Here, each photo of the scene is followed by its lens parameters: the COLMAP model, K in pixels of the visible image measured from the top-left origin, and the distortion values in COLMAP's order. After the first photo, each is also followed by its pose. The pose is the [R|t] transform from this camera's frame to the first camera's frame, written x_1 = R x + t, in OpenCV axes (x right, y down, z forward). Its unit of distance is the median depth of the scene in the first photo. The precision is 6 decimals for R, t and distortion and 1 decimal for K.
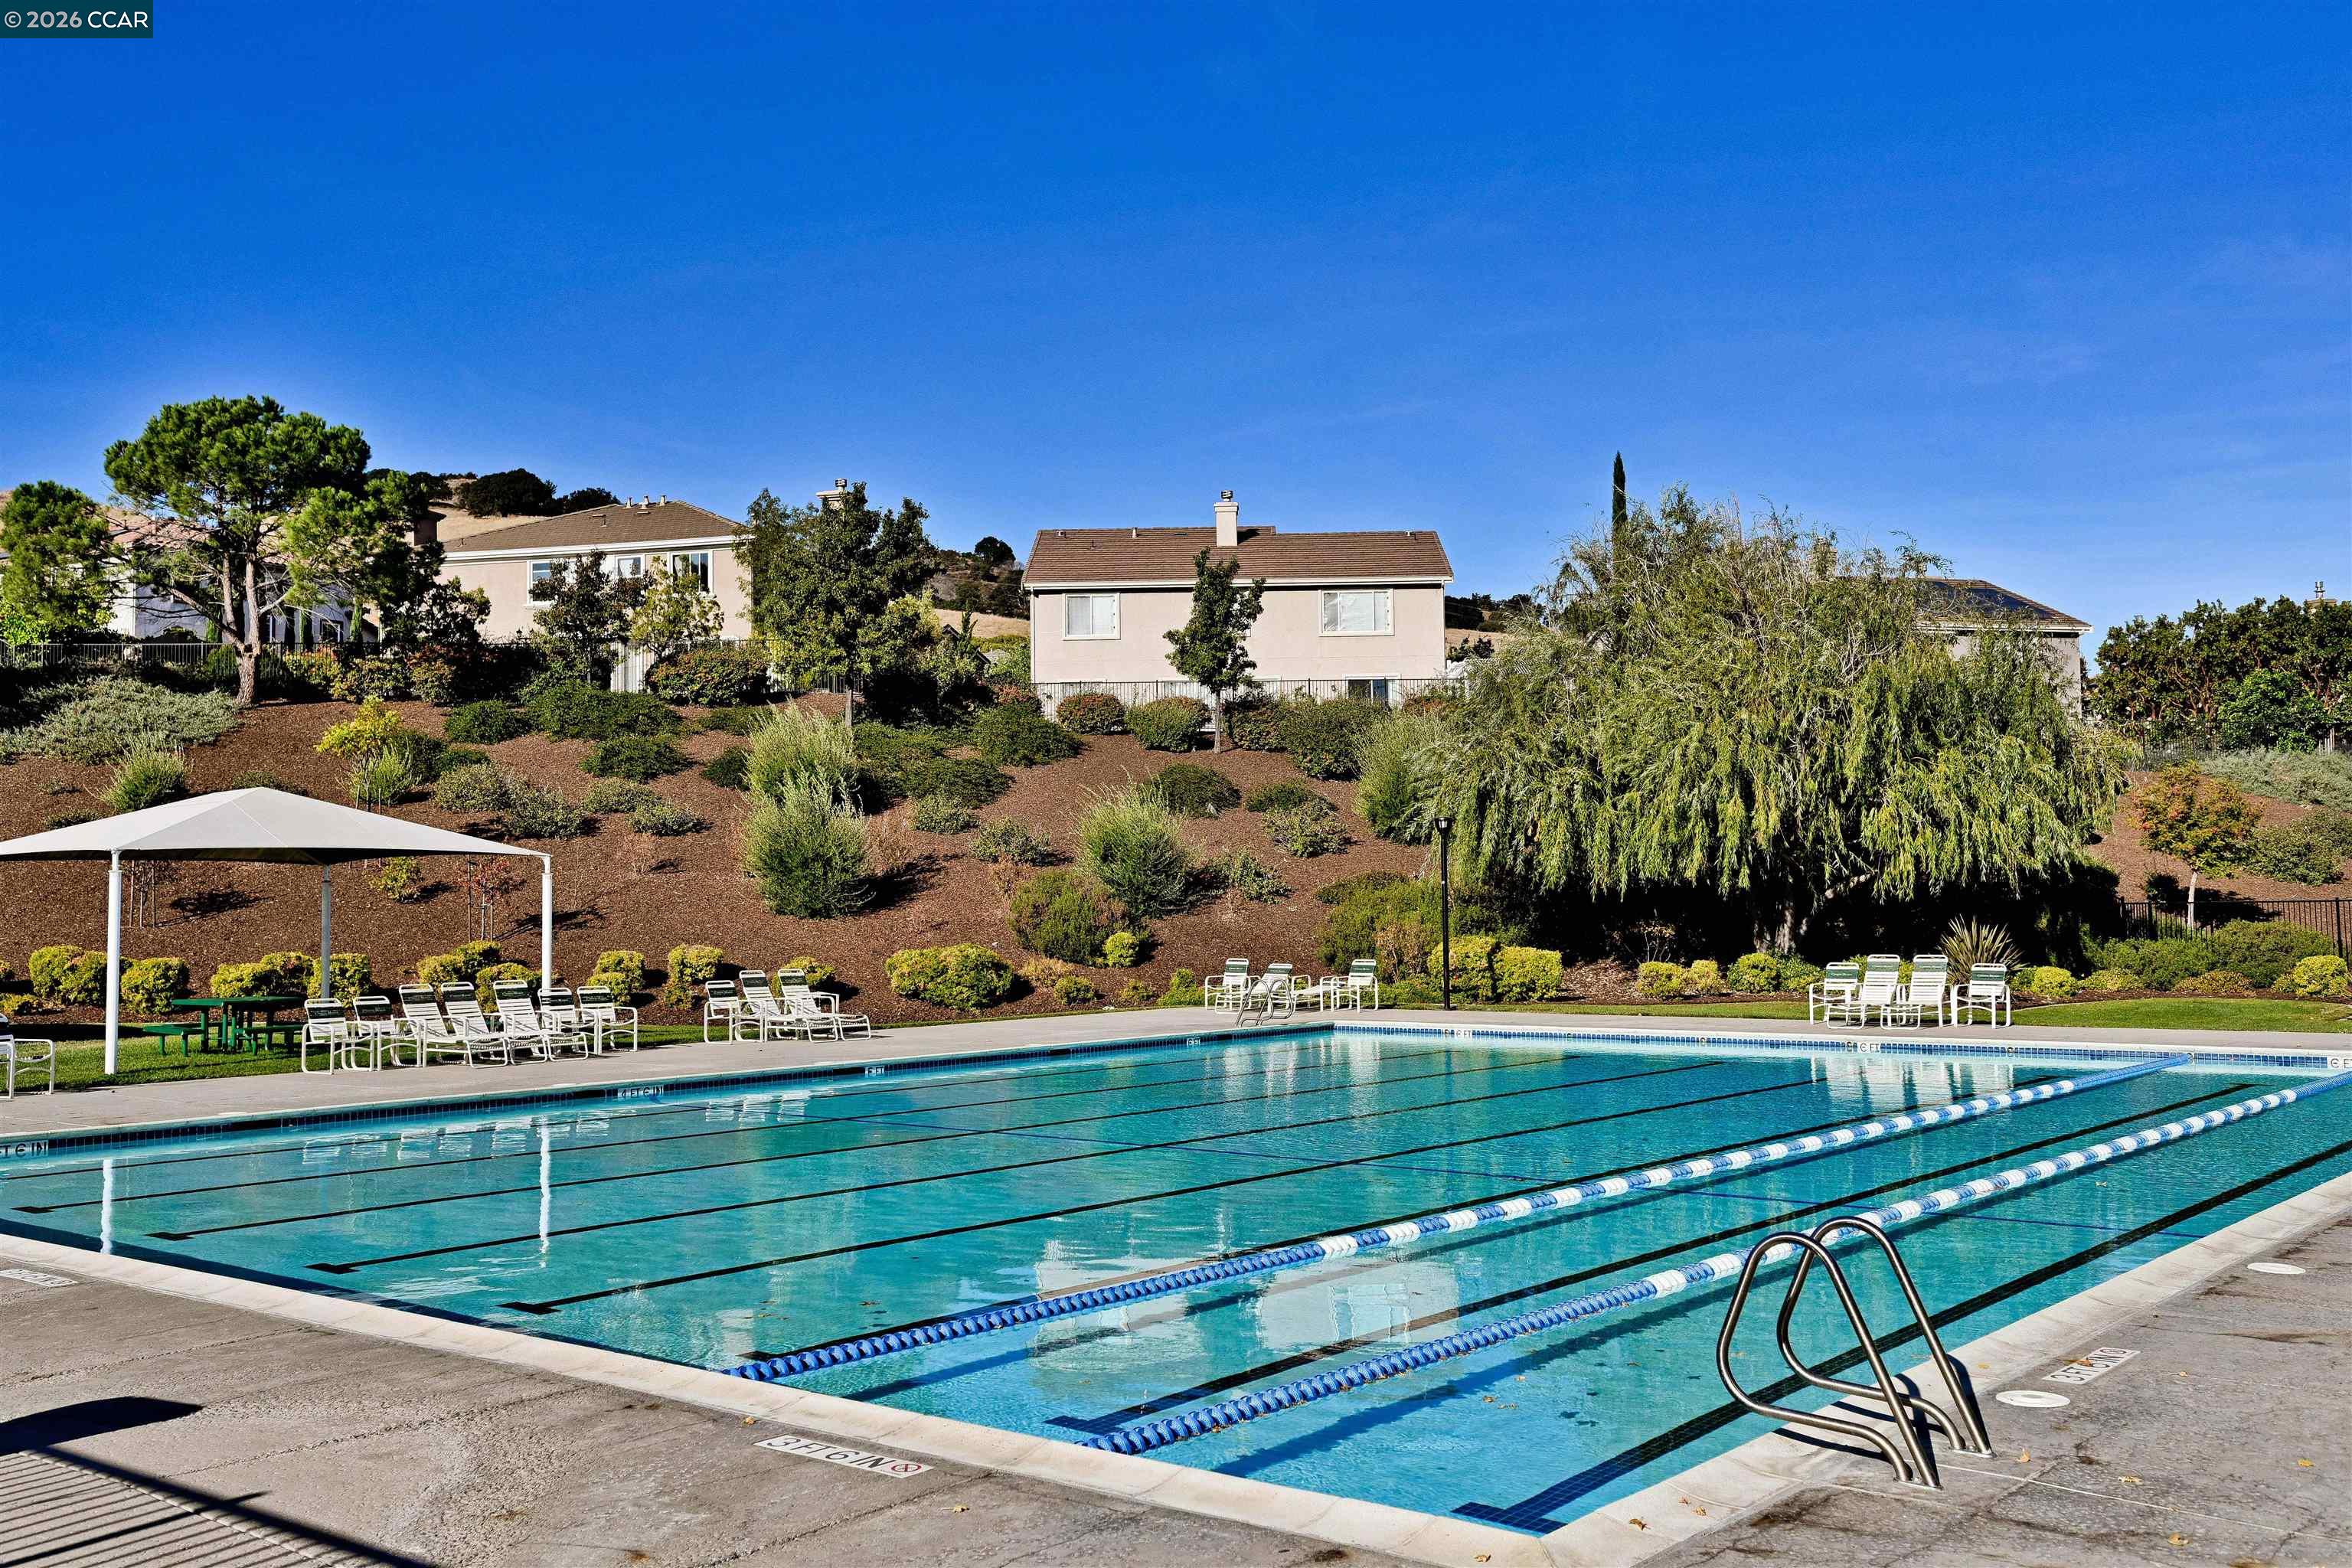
lens RADIAL K [[2067.1, 0, 1174.6], [0, 2067.1, 789.9], [0, 0, 1]] dist [0.009155, 0.018210]
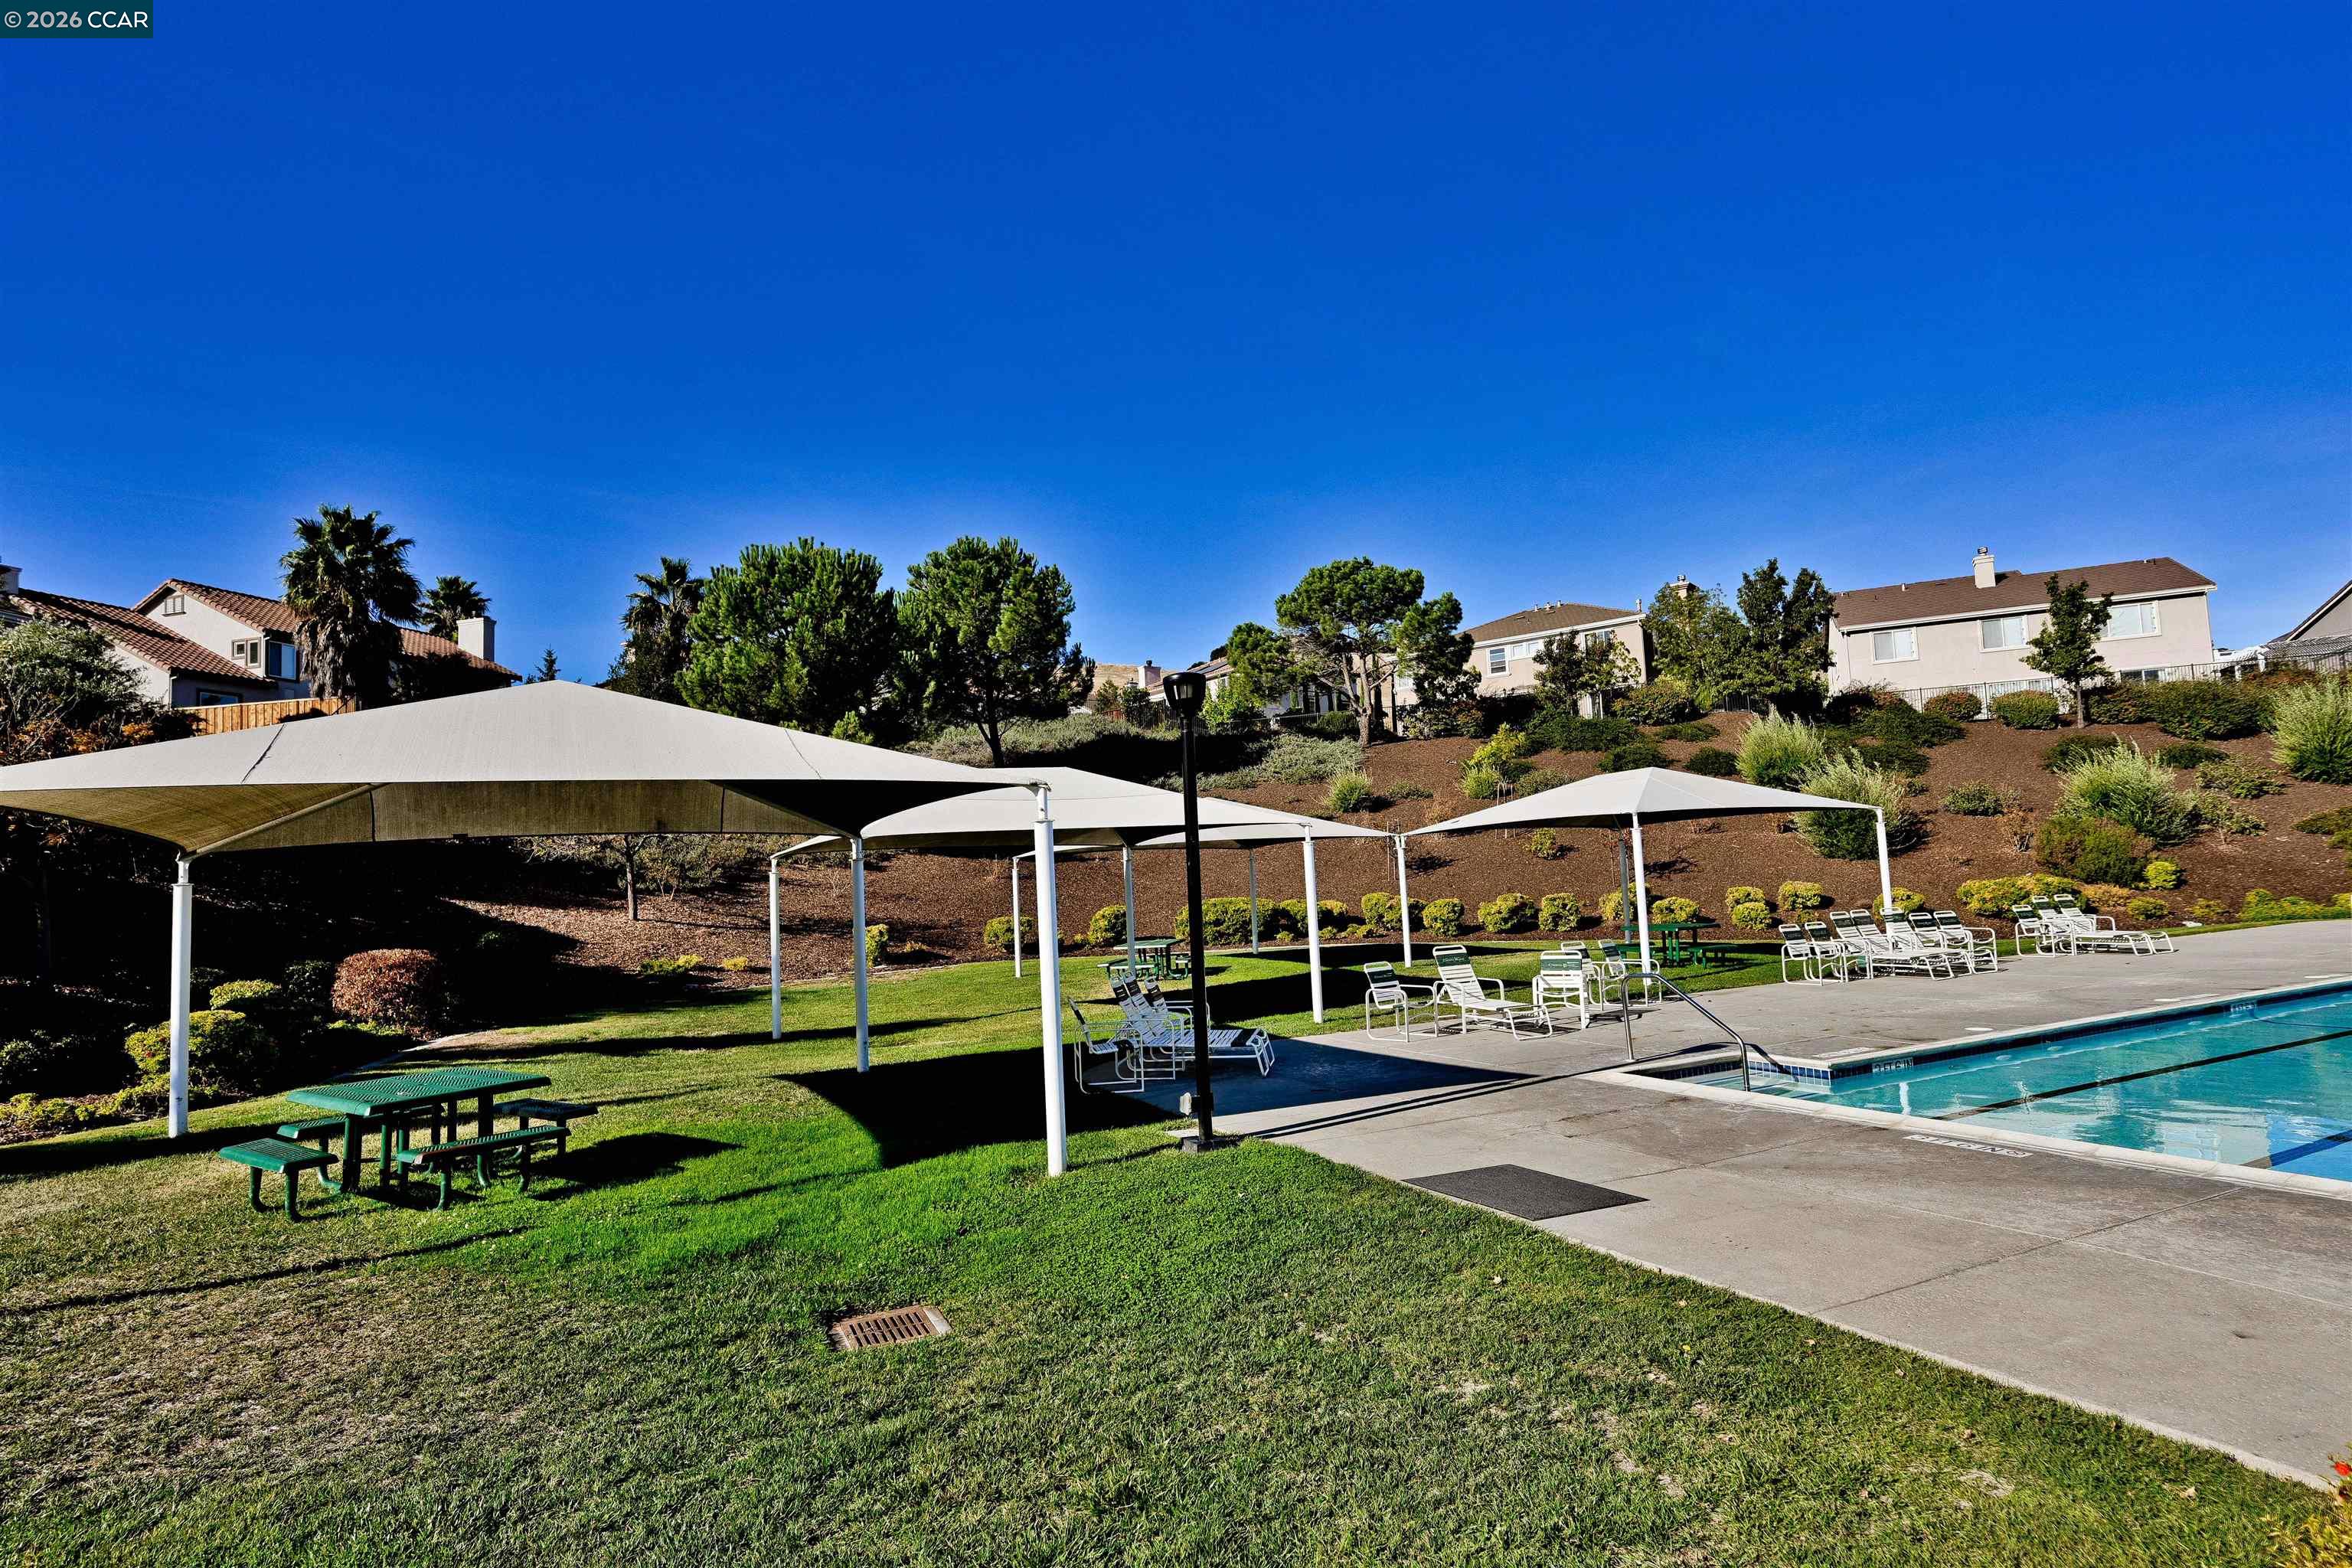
lens RADIAL K [[1154.3, 0, 1176.7], [0, 1154.3, 778.2], [0, 0, 1]] dist [-0.001833, 0.000040]
pose [[0.922880, -0.063349, -0.379842, -0.239141], [0.054793, 0.997942, -0.033306, 0.007173], [0.381170, 0.009924, 0.924452, 0.100755]]
